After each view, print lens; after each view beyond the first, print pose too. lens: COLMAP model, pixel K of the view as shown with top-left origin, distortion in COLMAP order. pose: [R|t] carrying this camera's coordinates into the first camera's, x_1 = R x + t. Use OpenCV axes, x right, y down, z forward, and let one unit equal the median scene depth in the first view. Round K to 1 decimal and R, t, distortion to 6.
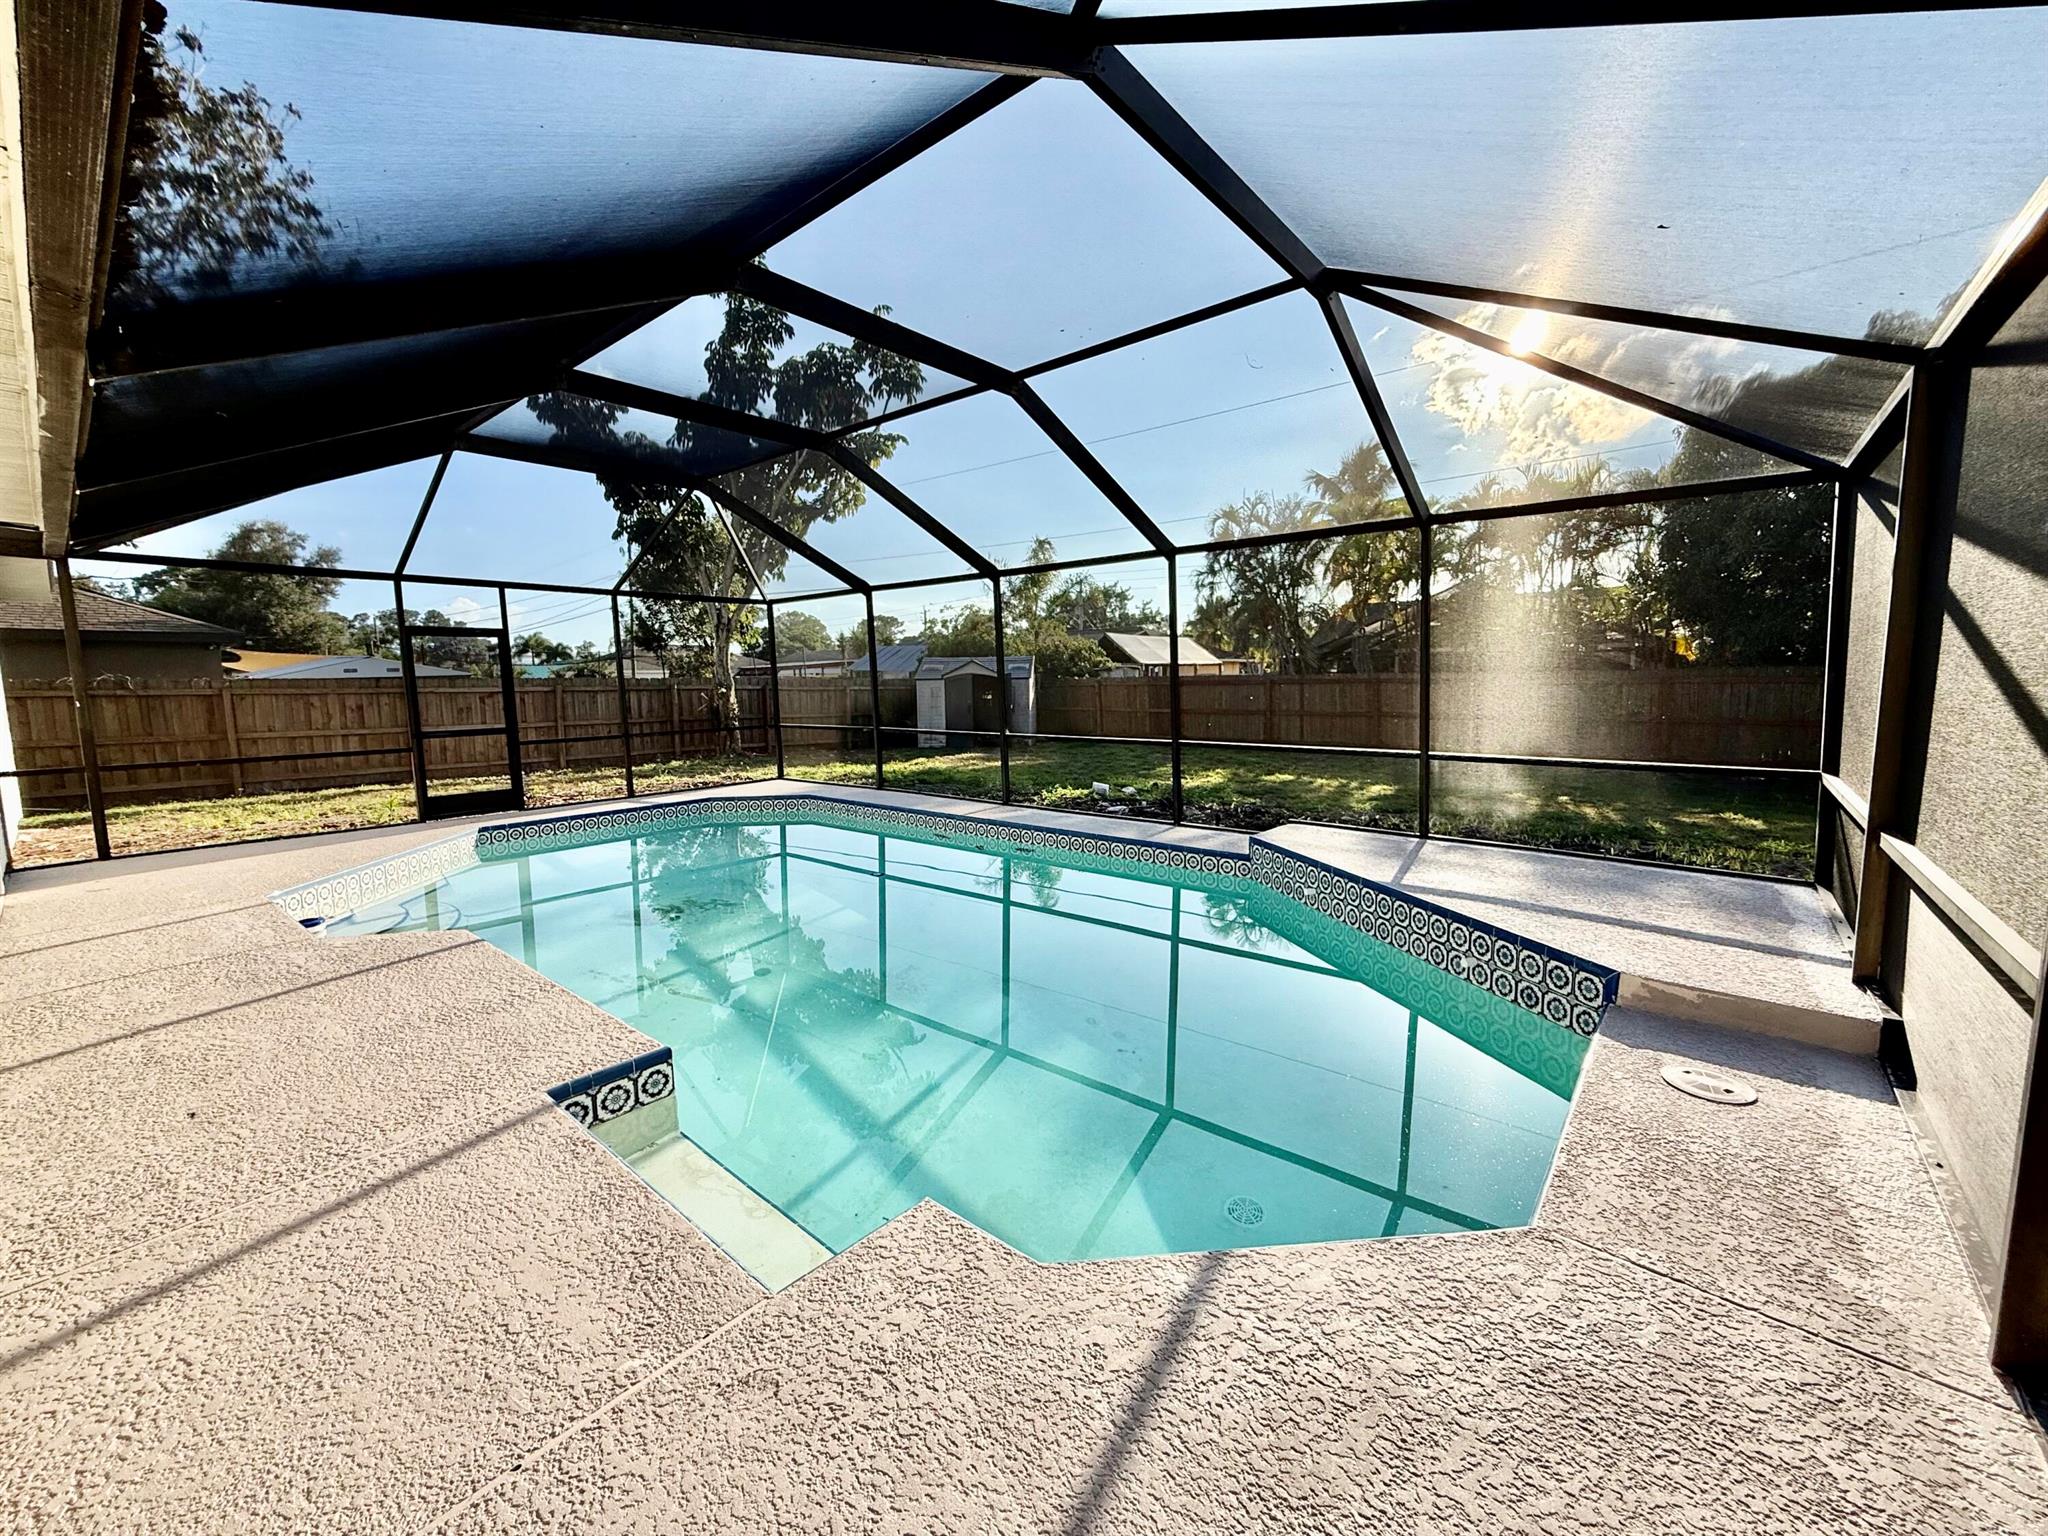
lens RADIAL K [[820.5, 0, 1016.4], [0, 820.5, 770.3], [0, 0, 1]] dist [0.000197, 0.000028]
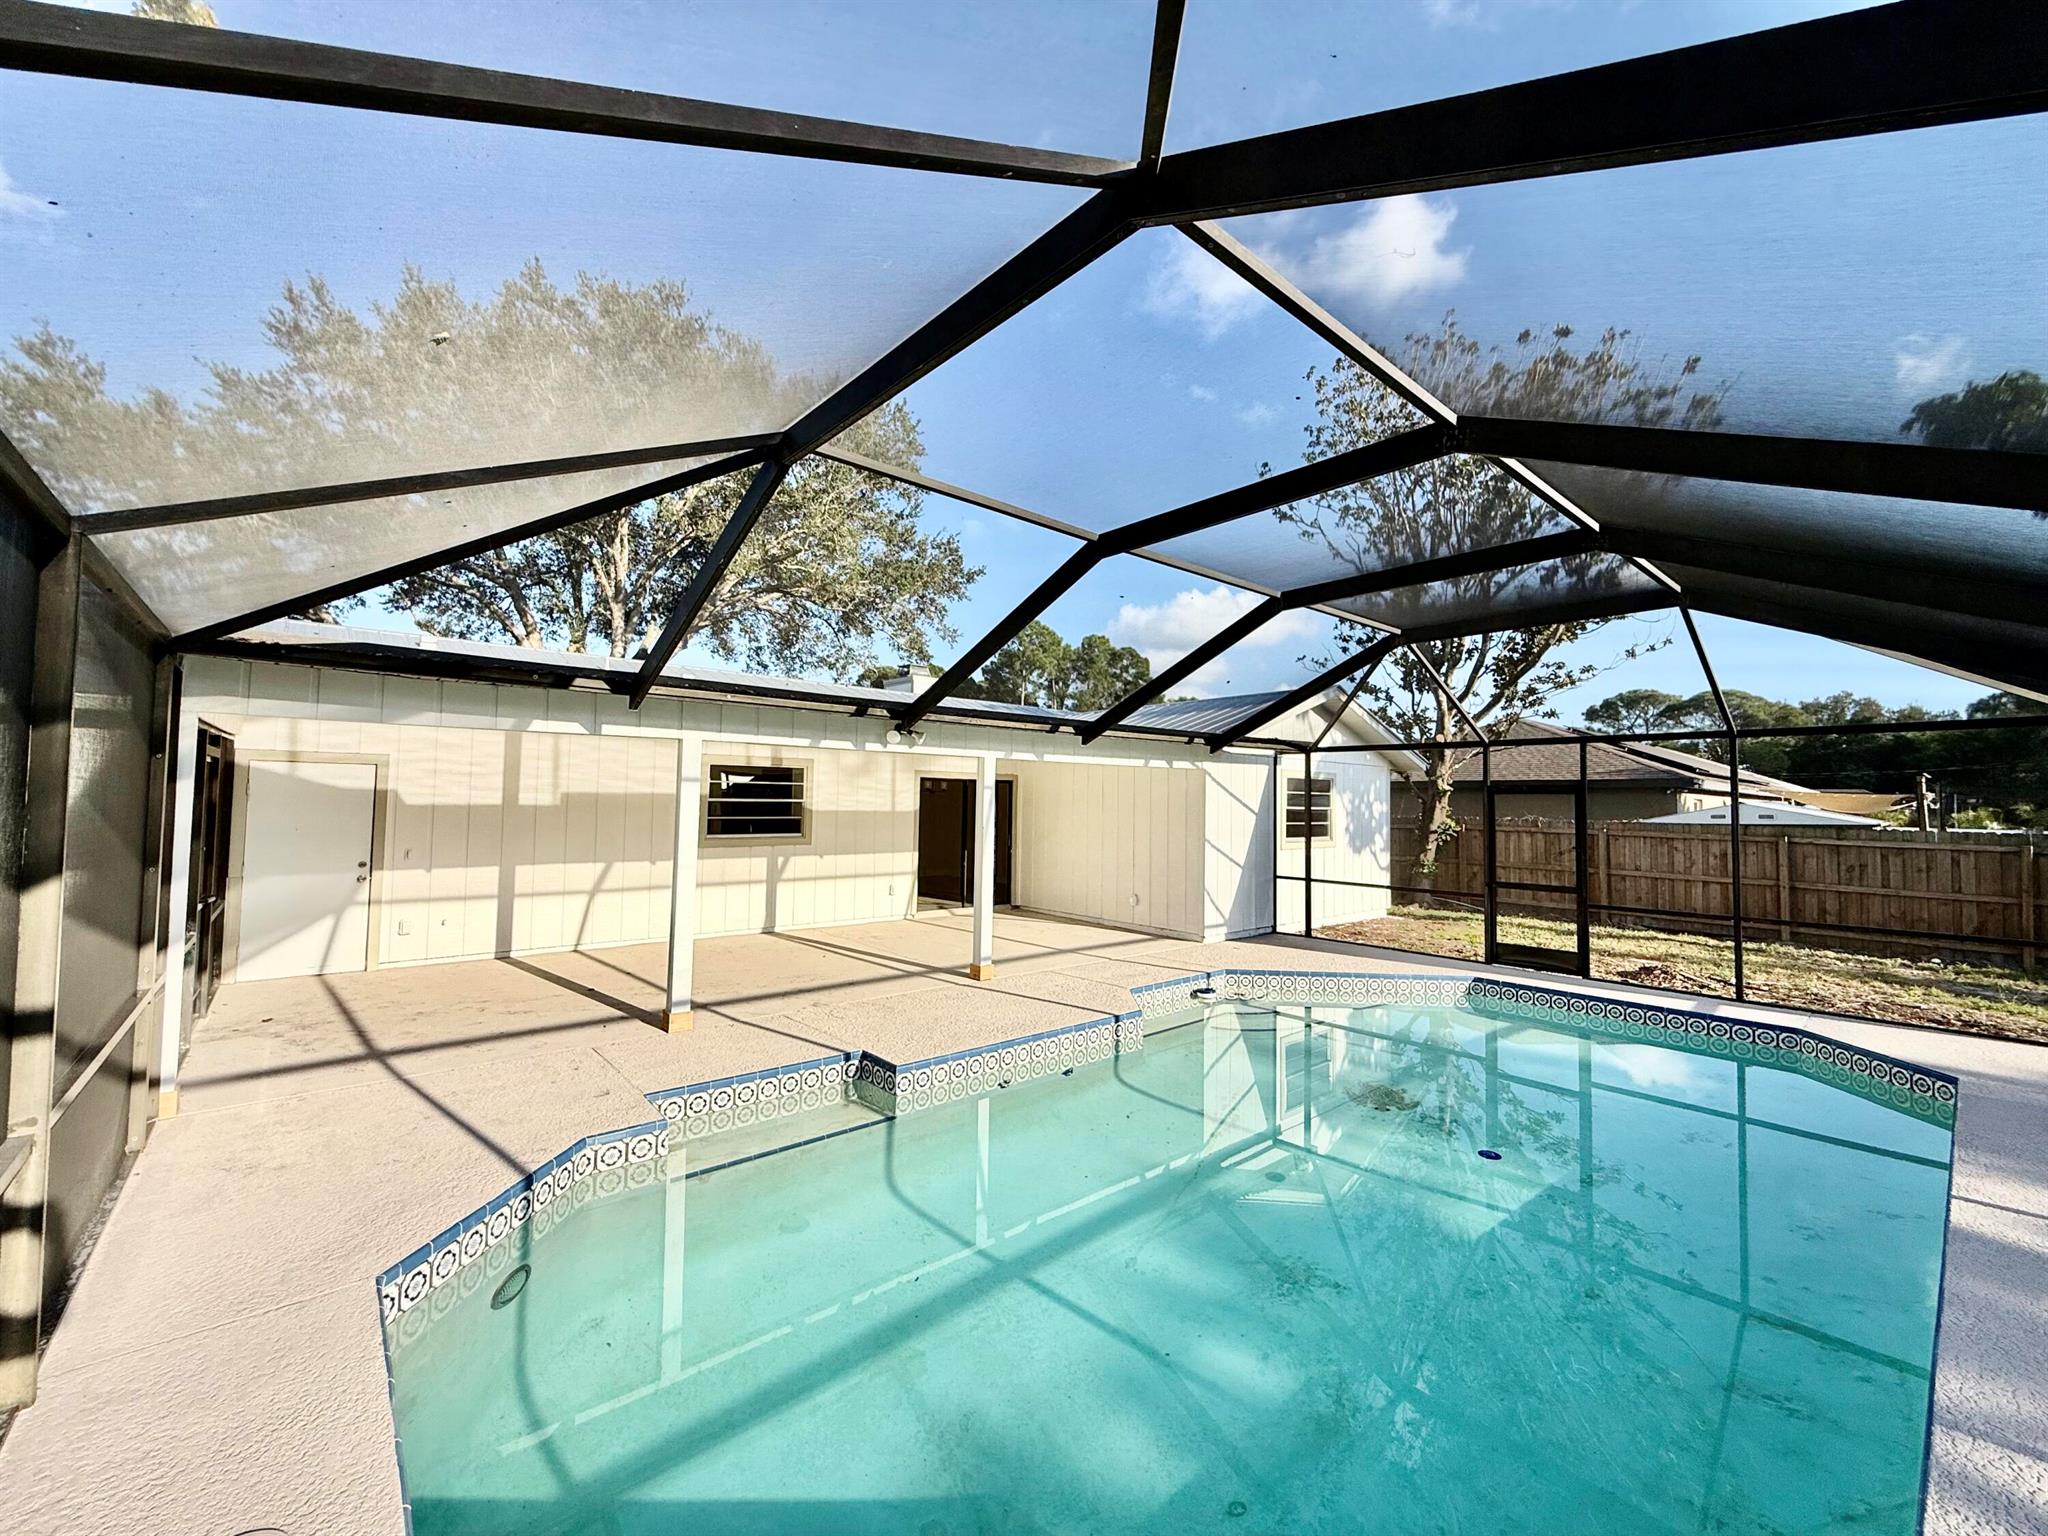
lens RADIAL K [[815.2, 0, 1017.8], [0, 815.2, 767.0], [0, 0, 1]] dist [-0.000888, -0.000104]
pose [[-0.157201, -0.029118, -0.987137, 0.294462], [-0.124427, 0.992184, -0.009452, -0.070431], [0.979697, 0.121341, -0.159595, 0.344376]]
